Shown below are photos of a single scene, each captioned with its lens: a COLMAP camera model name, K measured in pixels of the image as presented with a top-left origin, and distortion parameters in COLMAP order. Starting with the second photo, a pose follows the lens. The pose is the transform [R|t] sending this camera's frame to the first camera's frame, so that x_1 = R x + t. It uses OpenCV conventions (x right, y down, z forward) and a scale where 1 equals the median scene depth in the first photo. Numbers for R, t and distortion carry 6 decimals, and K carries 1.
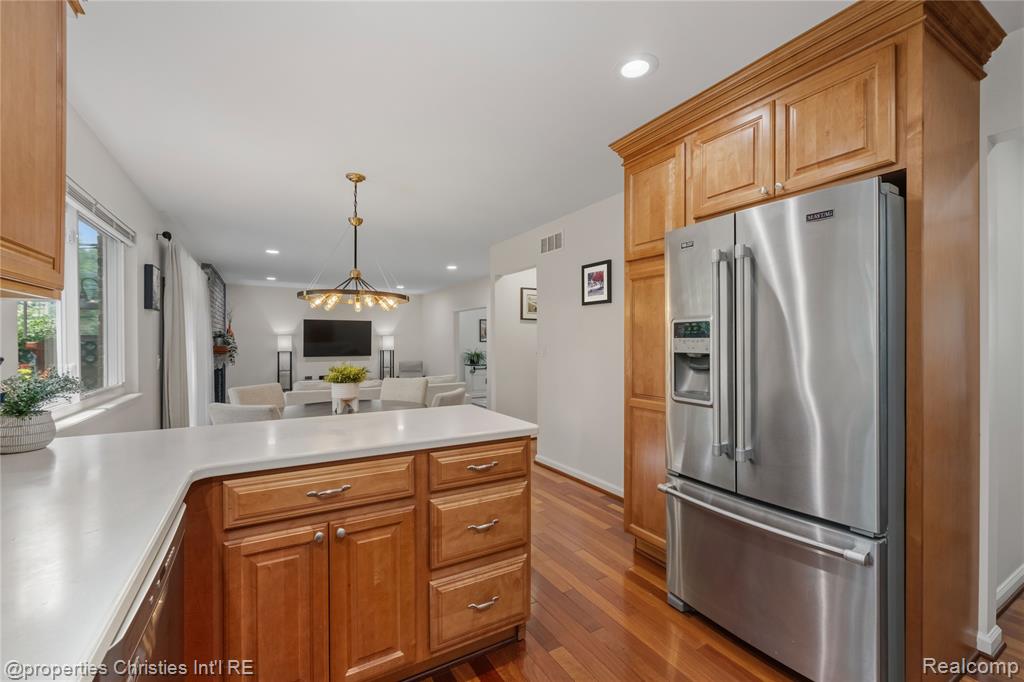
lens RADIAL K [[430.0, 0, 512.0], [0, 430.0, 341.0], [0, 0, 1]] dist [-0.000546, -0.000071]
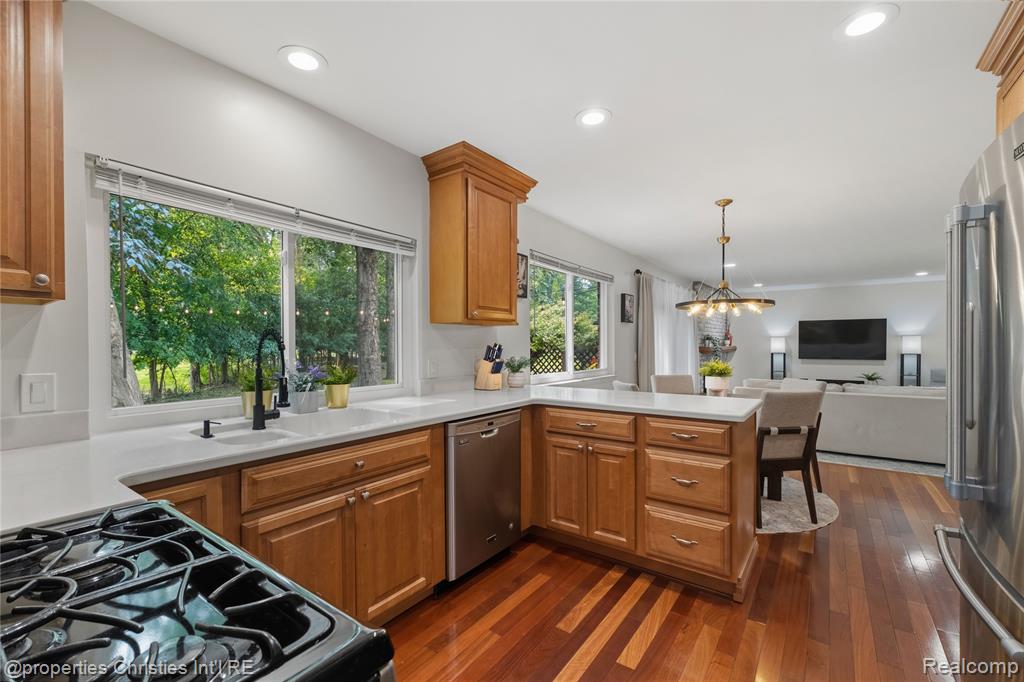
lens RADIAL K [[430.0, 0, 512.0], [0, 430.0, 341.0], [0, 0, 1]] dist [-0.000546, -0.000071]
pose [[0.404205, -0.008471, -0.914629, 0.919084], [0.003086, 0.999964, -0.007898, 0.011030], [0.914663, 0.000370, 0.404217, -0.009032]]
